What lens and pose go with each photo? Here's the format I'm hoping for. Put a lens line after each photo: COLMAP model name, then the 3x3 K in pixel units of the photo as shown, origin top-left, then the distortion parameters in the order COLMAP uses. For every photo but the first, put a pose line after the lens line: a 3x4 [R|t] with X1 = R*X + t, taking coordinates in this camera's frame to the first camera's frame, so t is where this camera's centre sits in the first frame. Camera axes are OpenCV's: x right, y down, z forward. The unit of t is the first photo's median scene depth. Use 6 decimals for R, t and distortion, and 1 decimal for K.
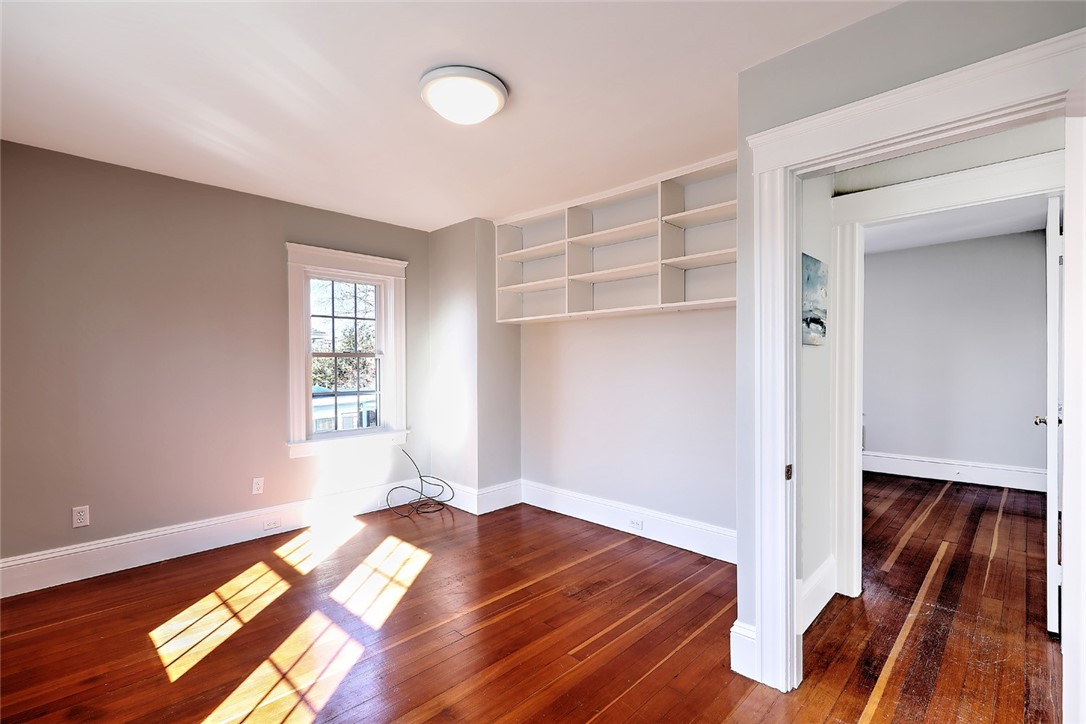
lens RADIAL K [[485.2, 0, 536.2], [0, 485.2, 367.1], [0, 0, 1]] dist [0.010699, -0.005690]
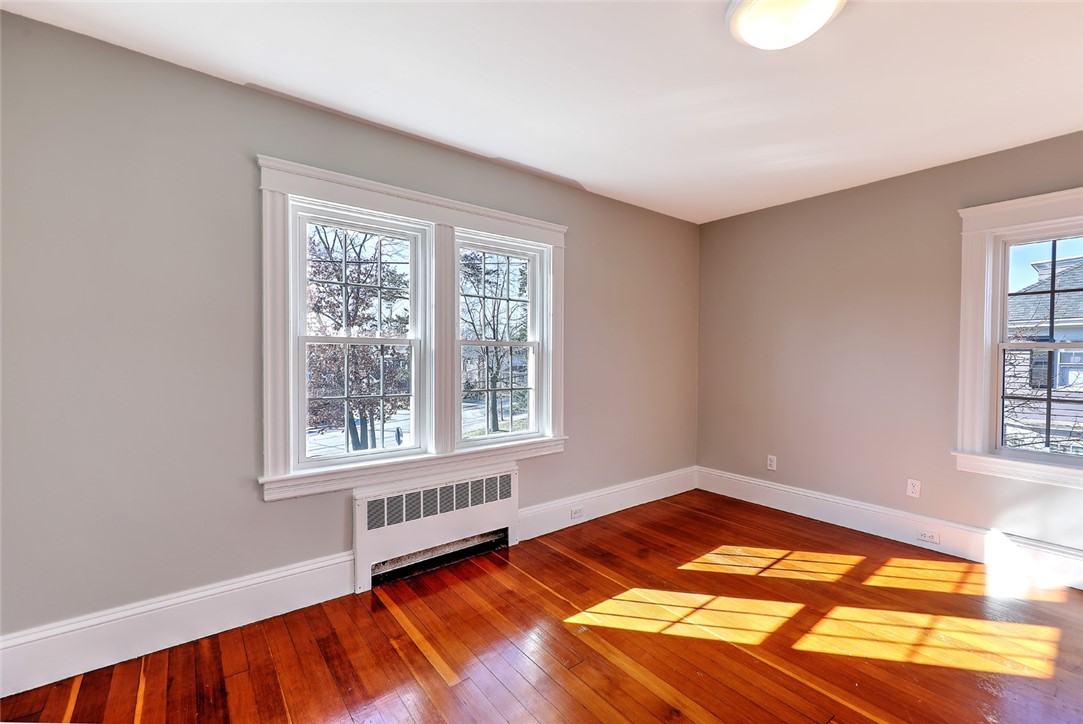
lens RADIAL K [[447.1, 0, 543.7], [0, 447.1, 365.6], [0, 0, 1]] dist [0.000400, 0.000187]
pose [[-0.108266, 0.026112, -0.993779, 0.436608], [-0.013324, 0.999527, 0.027715, -0.001504], [0.994033, 0.016242, -0.107867, 0.507174]]
